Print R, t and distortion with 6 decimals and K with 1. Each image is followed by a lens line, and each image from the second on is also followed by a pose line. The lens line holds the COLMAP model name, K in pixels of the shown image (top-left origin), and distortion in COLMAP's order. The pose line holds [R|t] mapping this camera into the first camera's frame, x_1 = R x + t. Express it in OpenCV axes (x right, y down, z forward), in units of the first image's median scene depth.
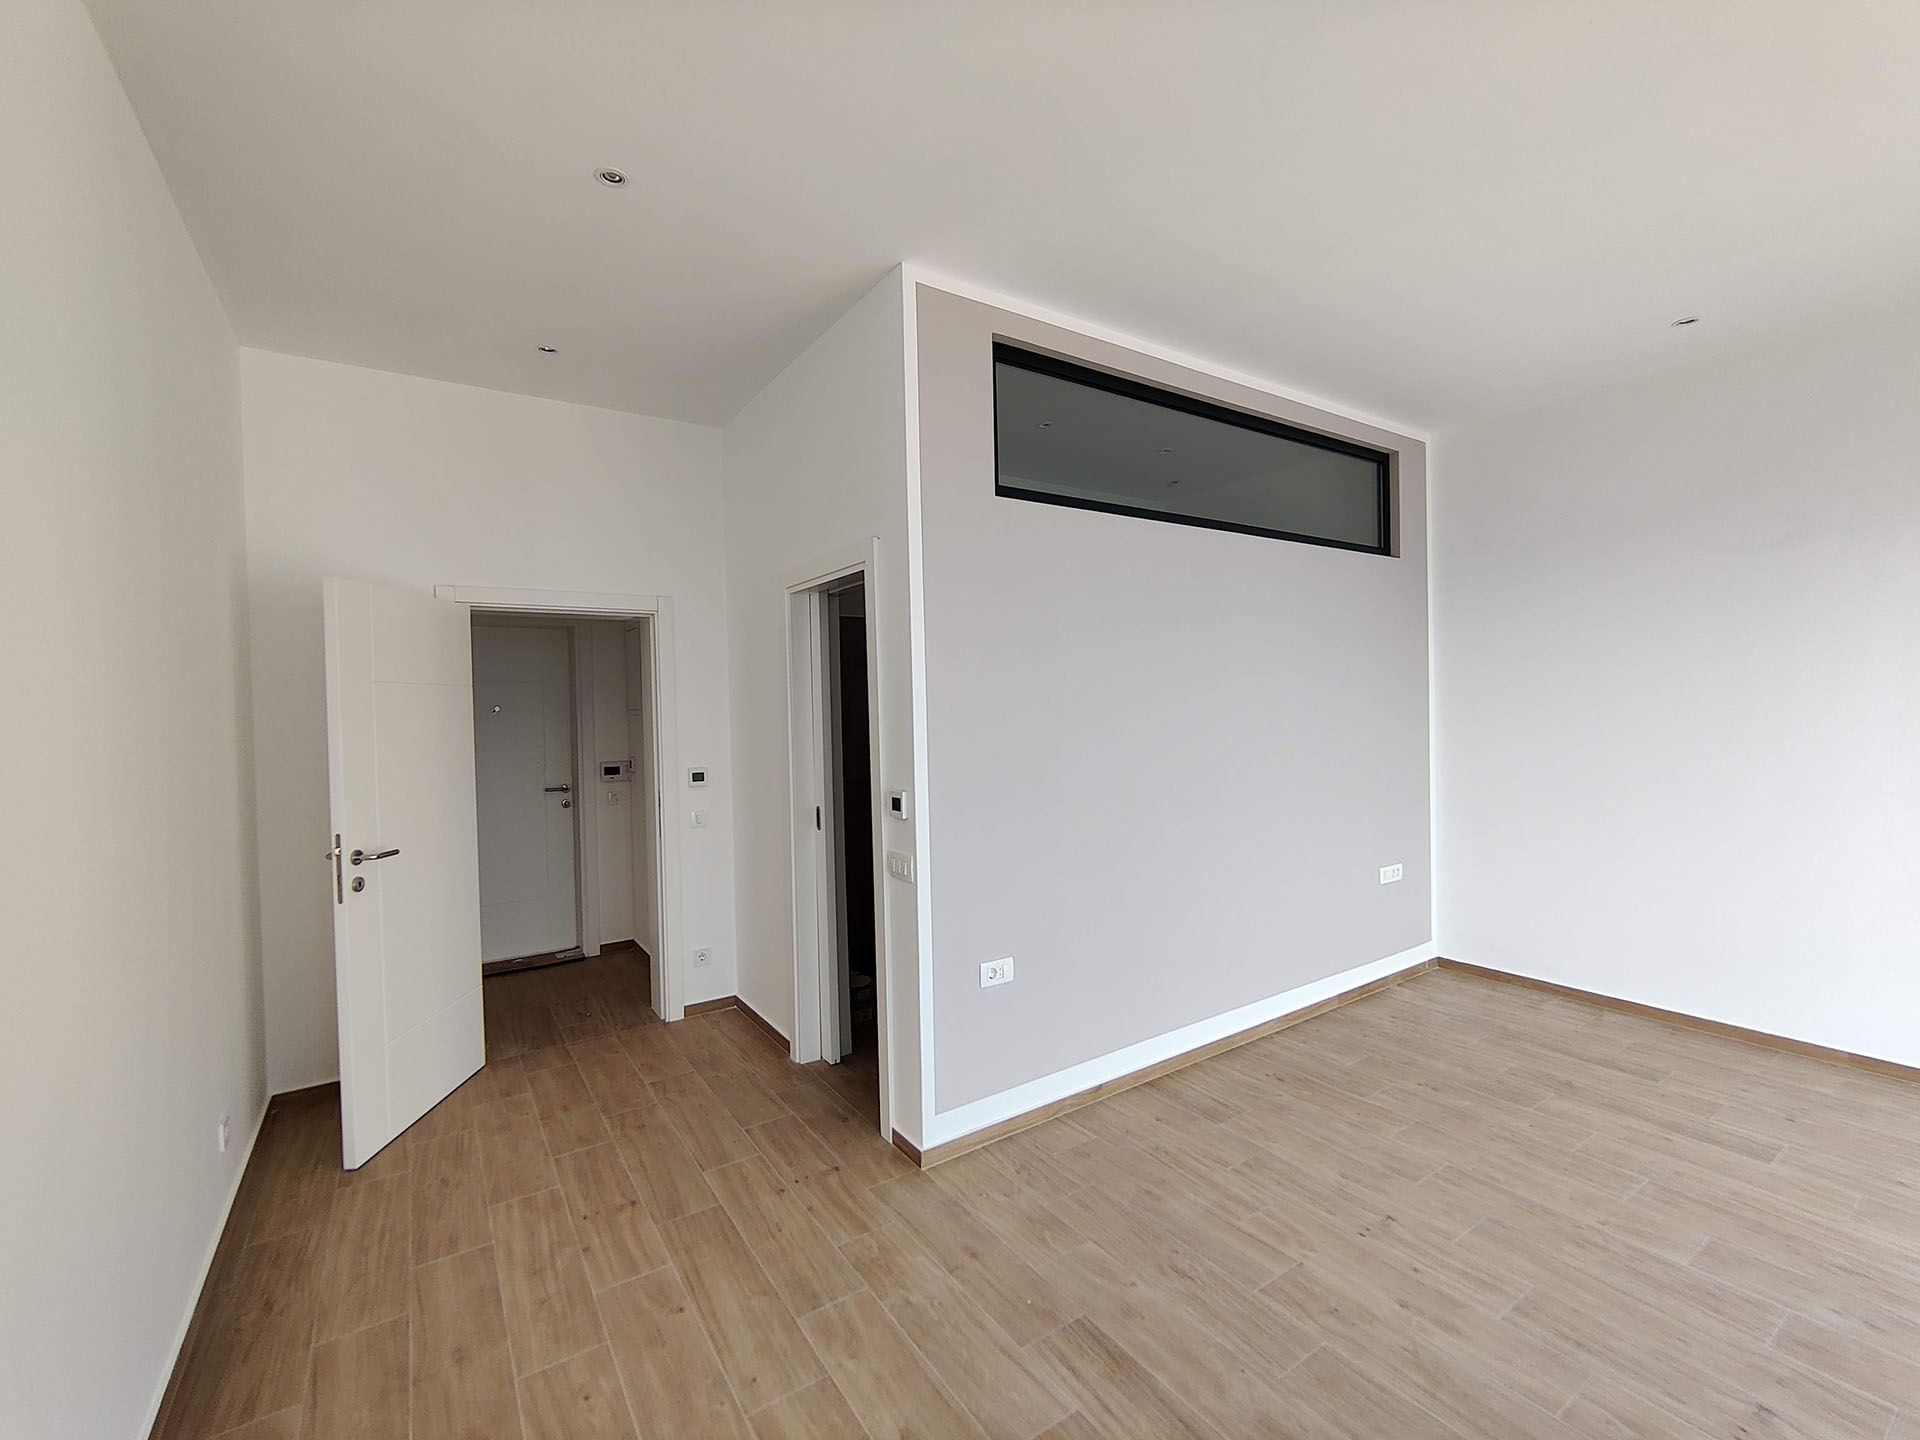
lens RADIAL K [[824.7, 0, 956.0], [0, 824.7, 722.6], [0, 0, 1]] dist [0.000514, 0.000514]
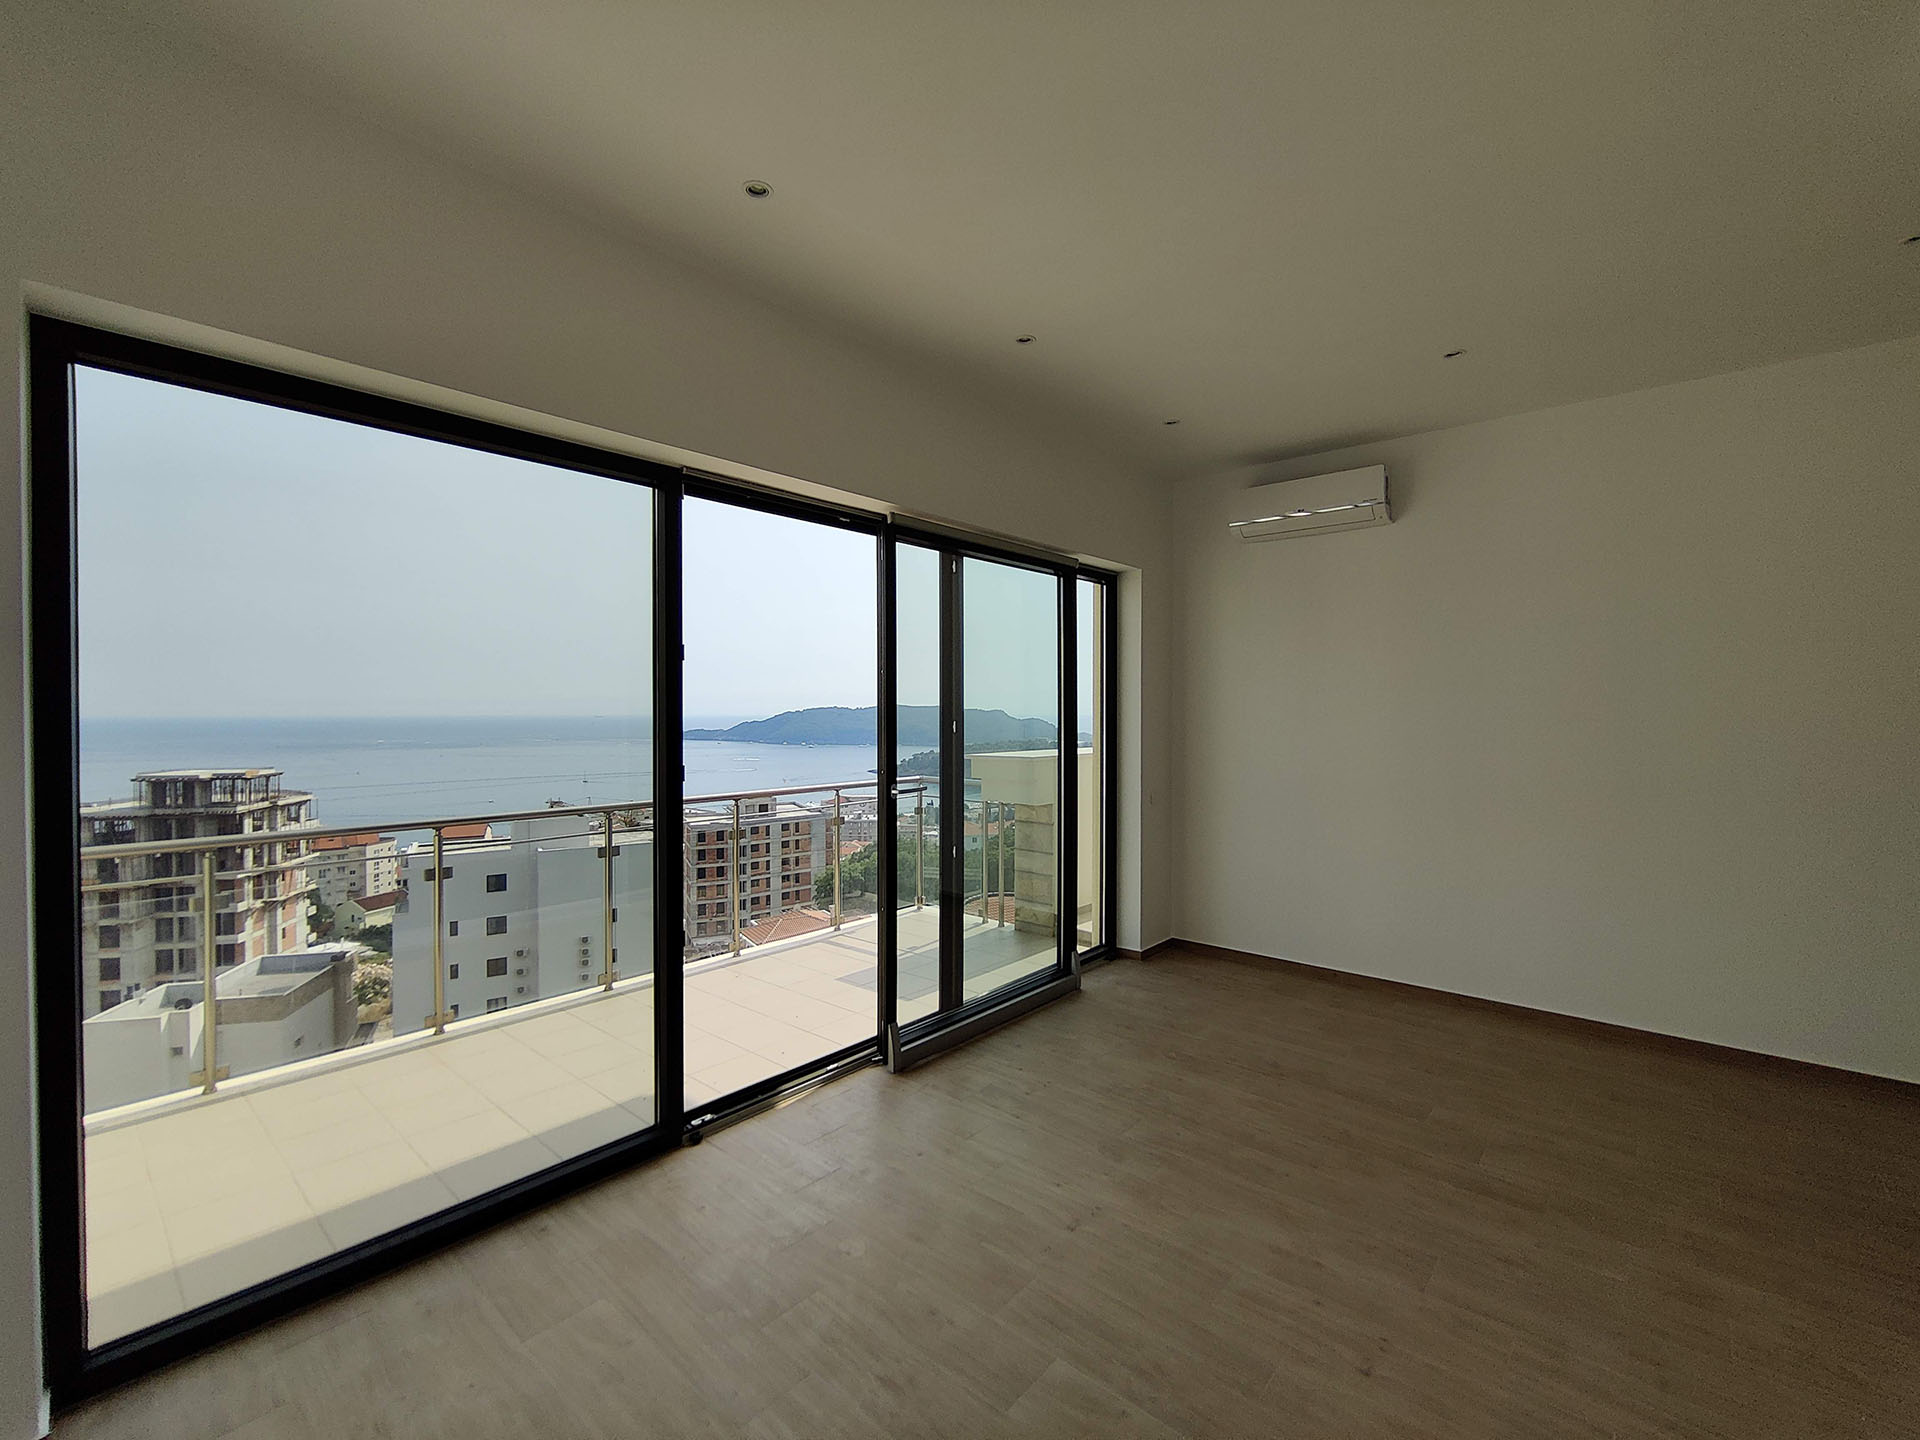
lens RADIAL K [[828.1, 0, 962.1], [0, 828.1, 717.9], [0, 0, 1]] dist [-0.000282, 0.000216]
pose [[-0.964550, 0.026321, -0.262584, 0.908552], [0.017496, 0.999202, 0.035893, -0.047578], [0.263320, 0.030027, -0.964241, 1.372588]]
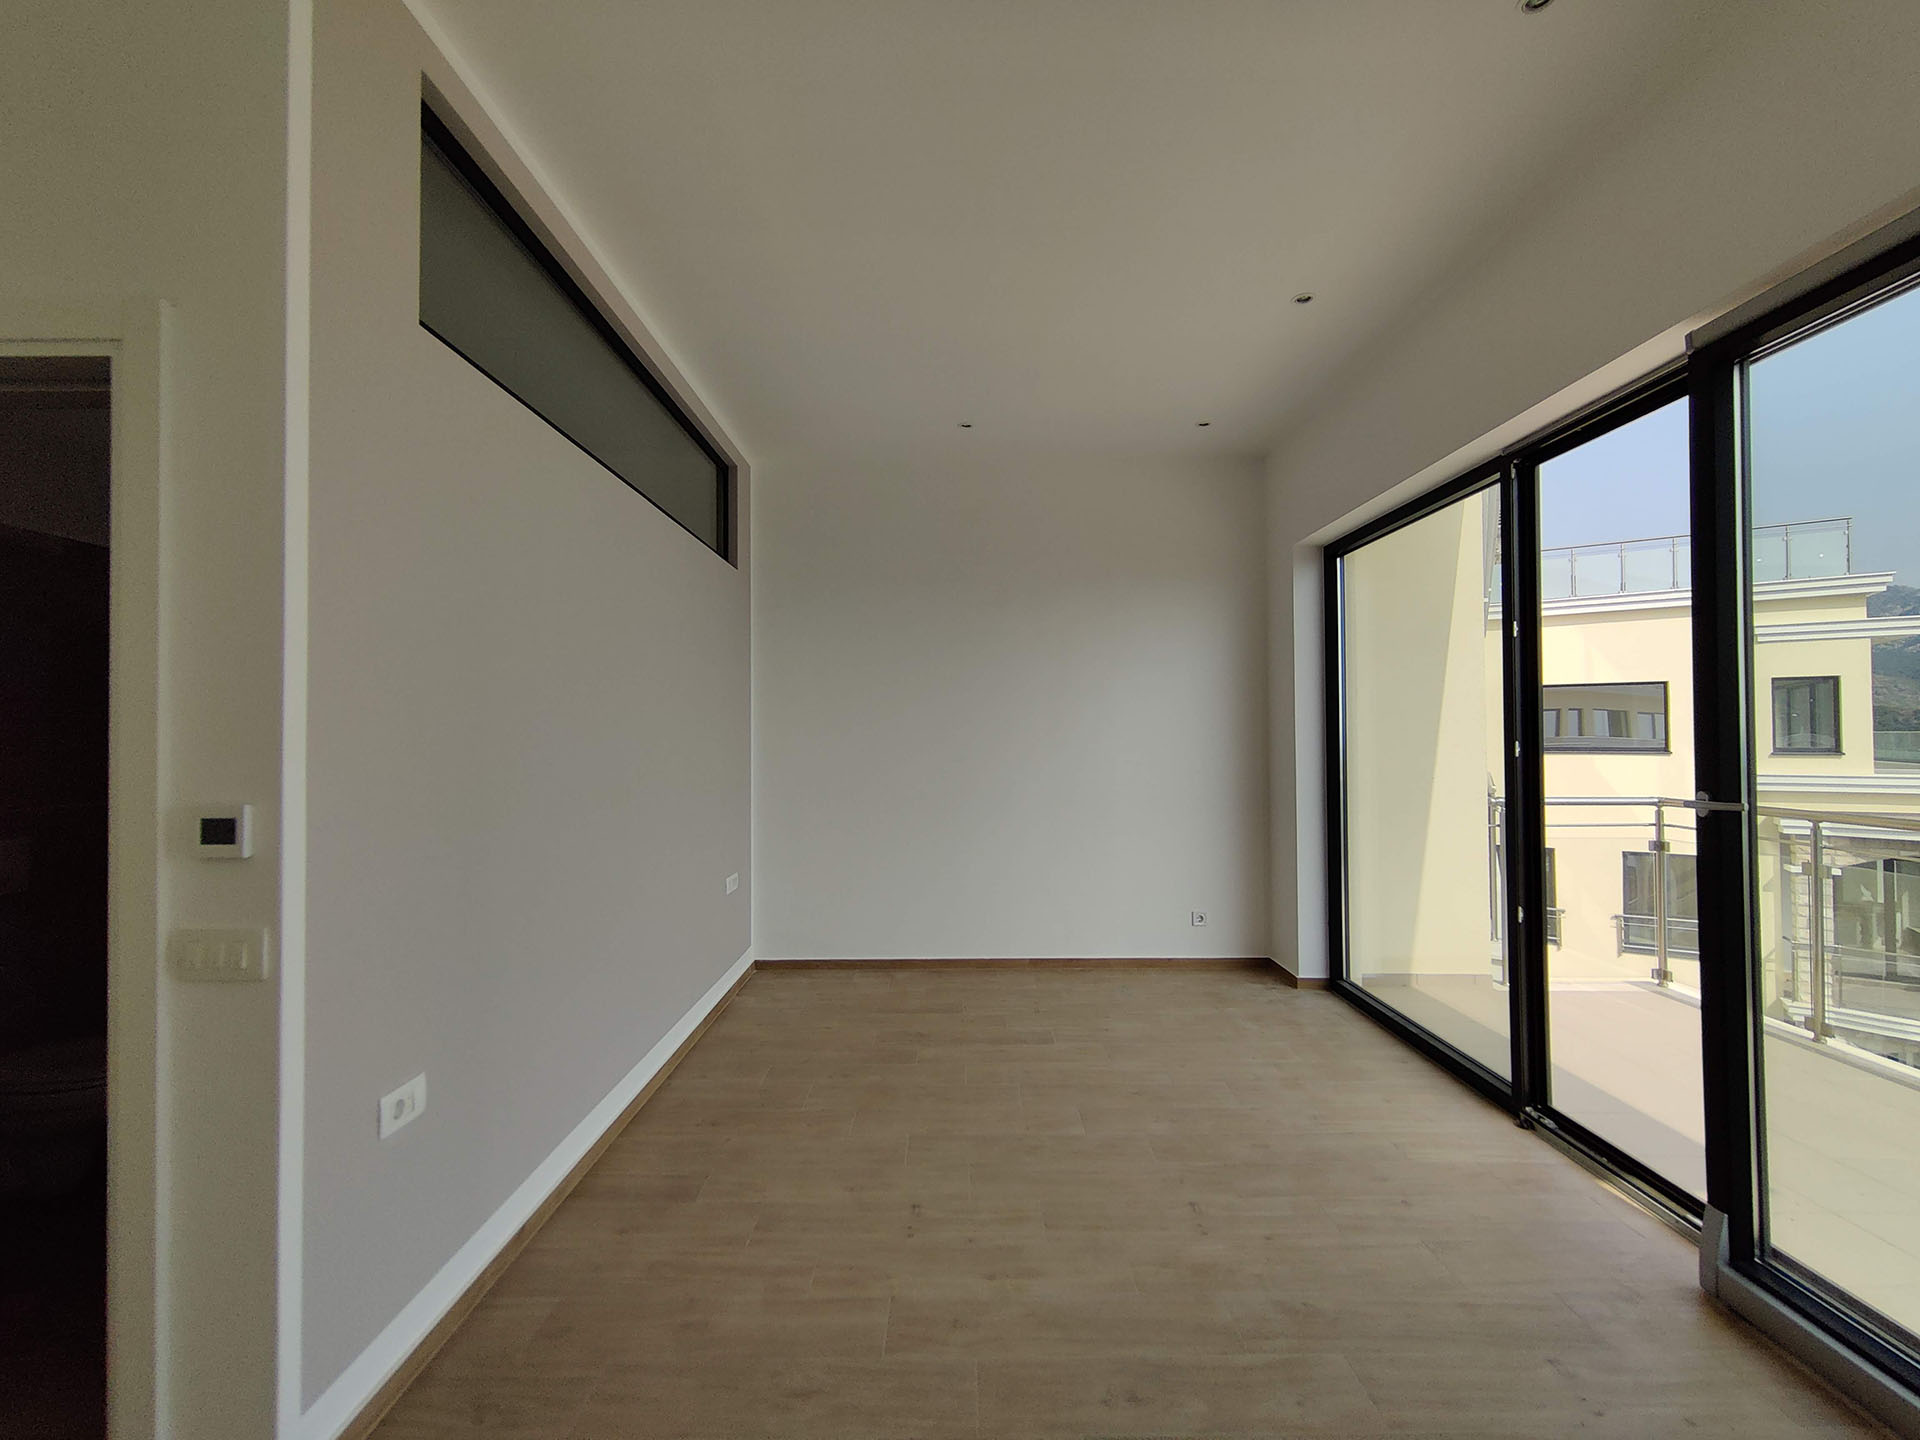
lens RADIAL K [[828.1, 0, 962.1], [0, 828.1, 717.9], [0, 0, 1]] dist [-0.000282, 0.000216]
pose [[0.548883, 0.037931, 0.835038, -0.243686], [0.008377, 0.998670, -0.050870, 0.057527], [-0.835857, 0.034917, 0.547835, 0.327803]]
